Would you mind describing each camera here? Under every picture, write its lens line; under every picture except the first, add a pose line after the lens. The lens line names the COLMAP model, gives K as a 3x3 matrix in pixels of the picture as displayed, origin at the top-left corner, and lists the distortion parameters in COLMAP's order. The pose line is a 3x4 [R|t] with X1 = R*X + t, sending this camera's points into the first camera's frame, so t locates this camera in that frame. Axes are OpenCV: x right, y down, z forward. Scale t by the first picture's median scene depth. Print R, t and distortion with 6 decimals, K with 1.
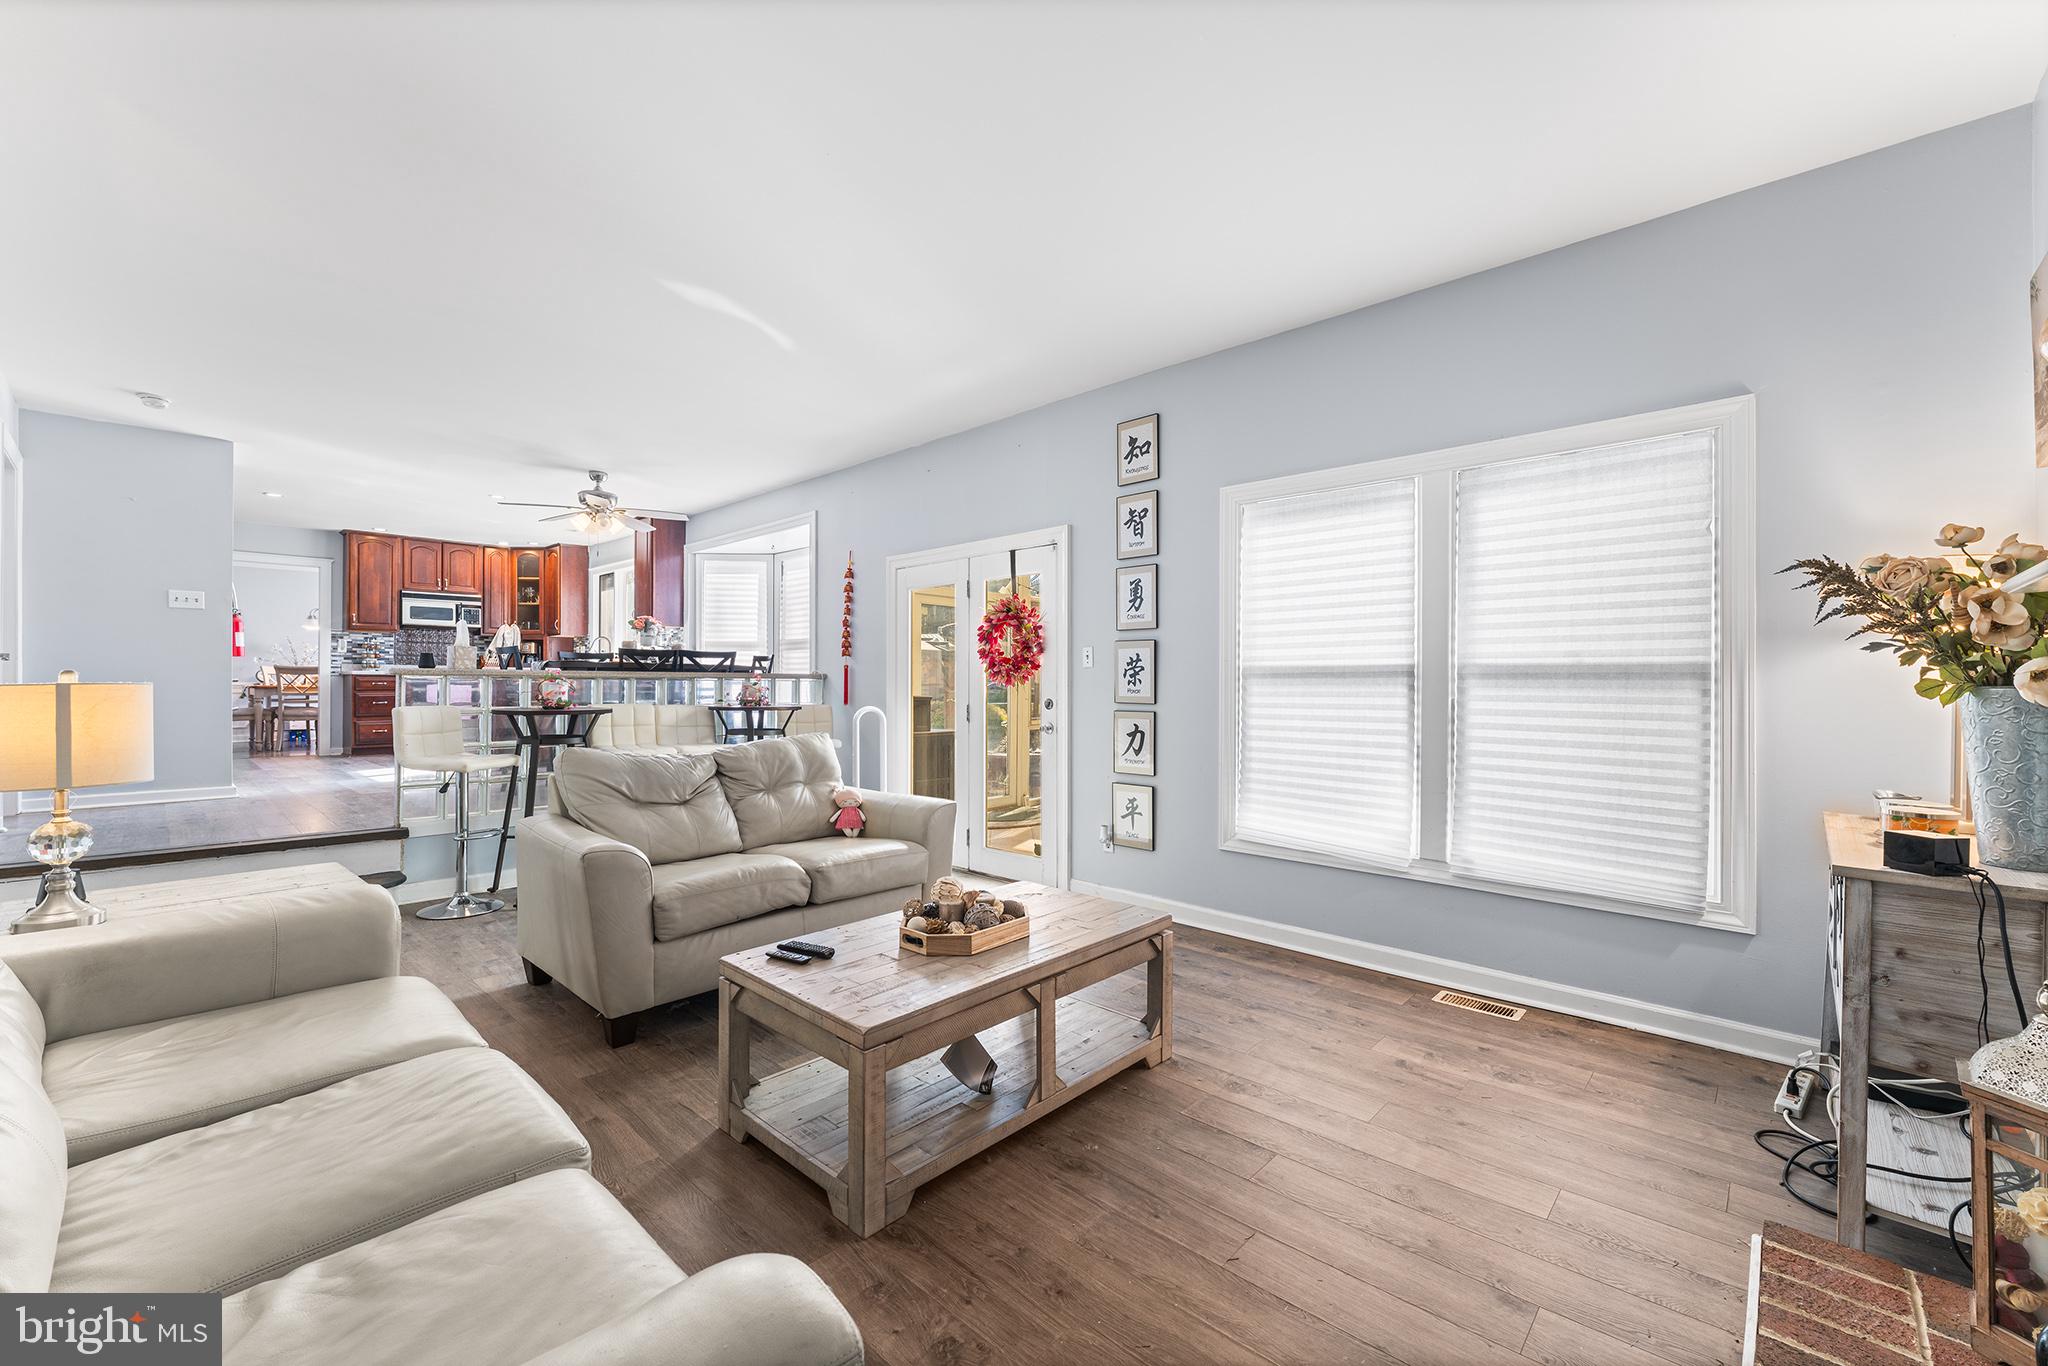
lens RADIAL K [[829.4, 0, 1019.3], [0, 829.4, 681.0], [0, 0, 1]] dist [0.001495, 0.000069]
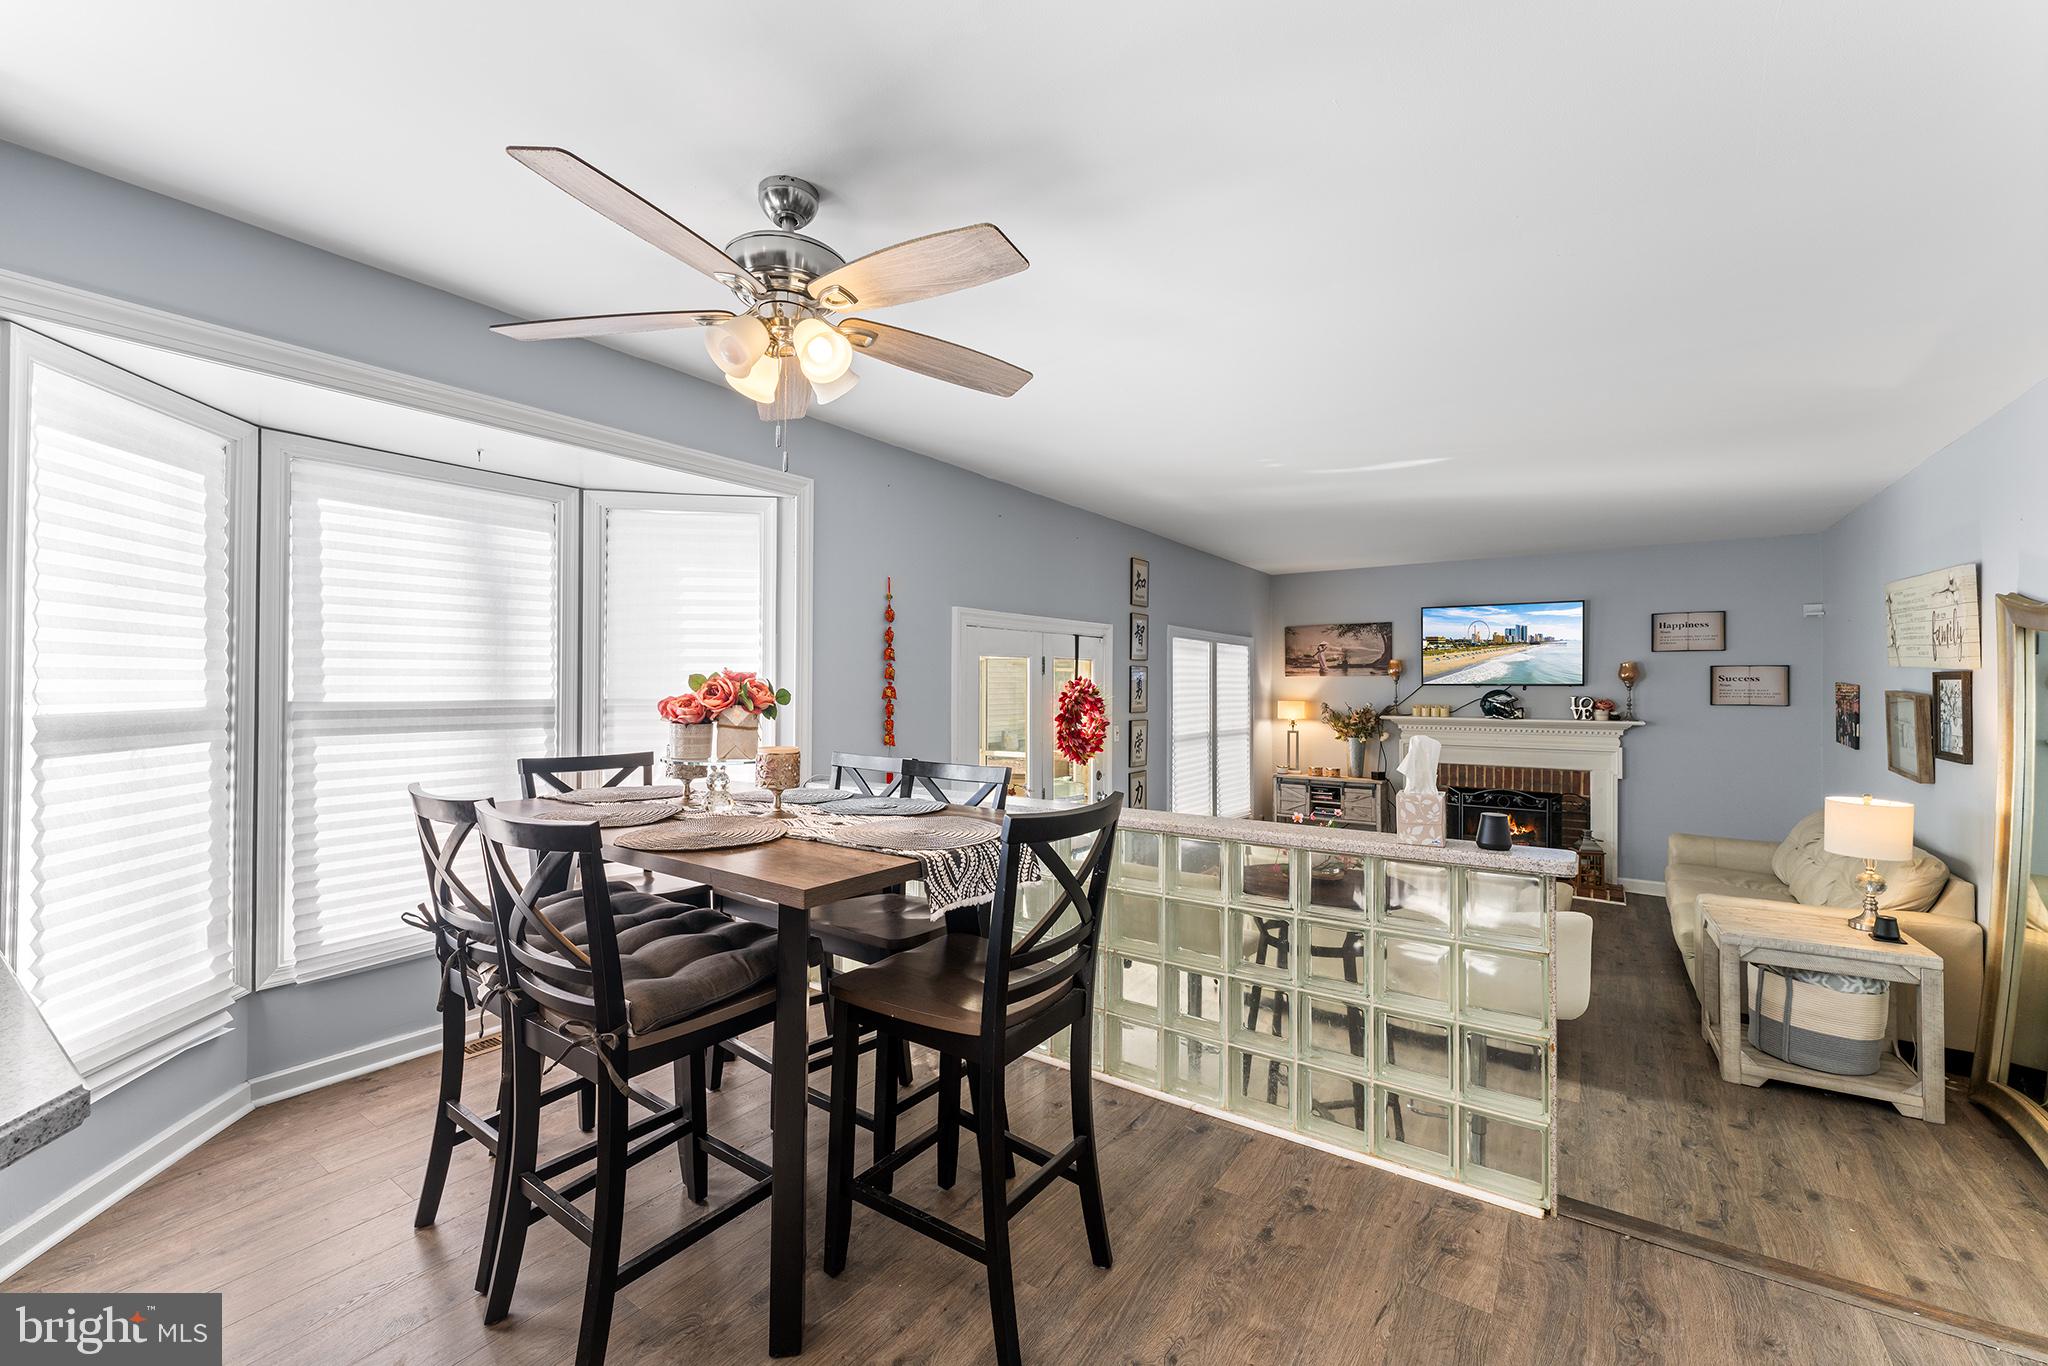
lens RADIAL K [[829.4, 0, 1017.3], [0, 829.4, 684.7], [0, 0, 1]] dist [0.001495, 0.000069]
pose [[-0.149288, 0.005540, 0.988778, -0.985566], [0.002239, 0.999984, -0.005264, -0.086973], [-0.988791, 0.001428, -0.149298, 1.186333]]
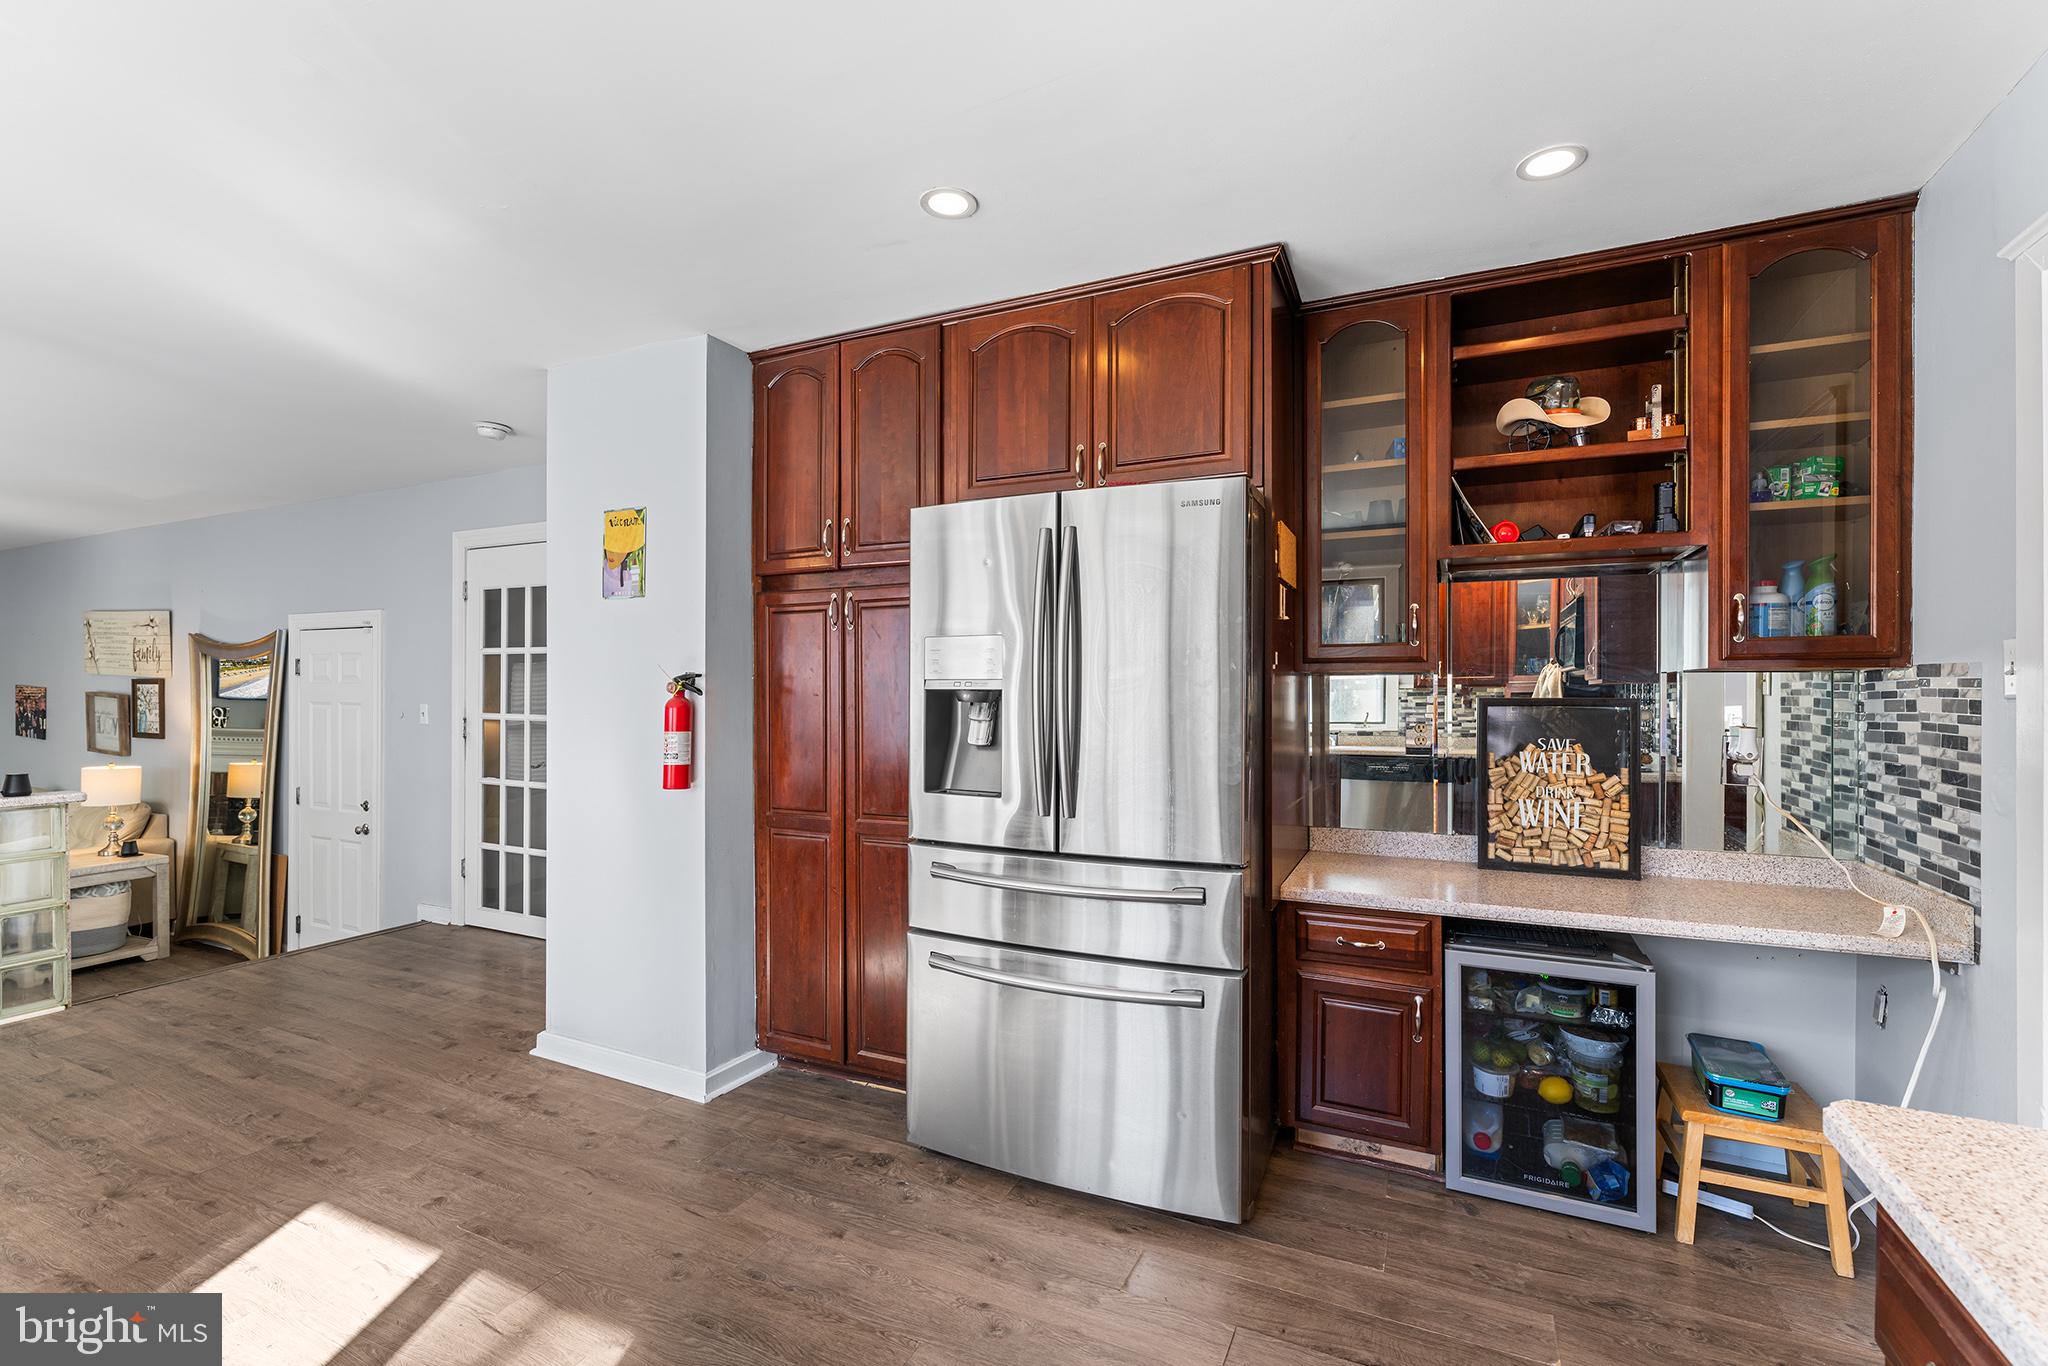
lens RADIAL K [[885.3, 0, 1028.8], [0, 885.3, 694.1], [0, 0, 1]] dist [-0.000806, -0.000162]
pose [[-0.948904, 0.000957, -0.315564, -1.122108], [-0.000692, 0.999987, 0.005114, -0.087172], [0.315565, 0.005072, -0.948891, 1.740394]]
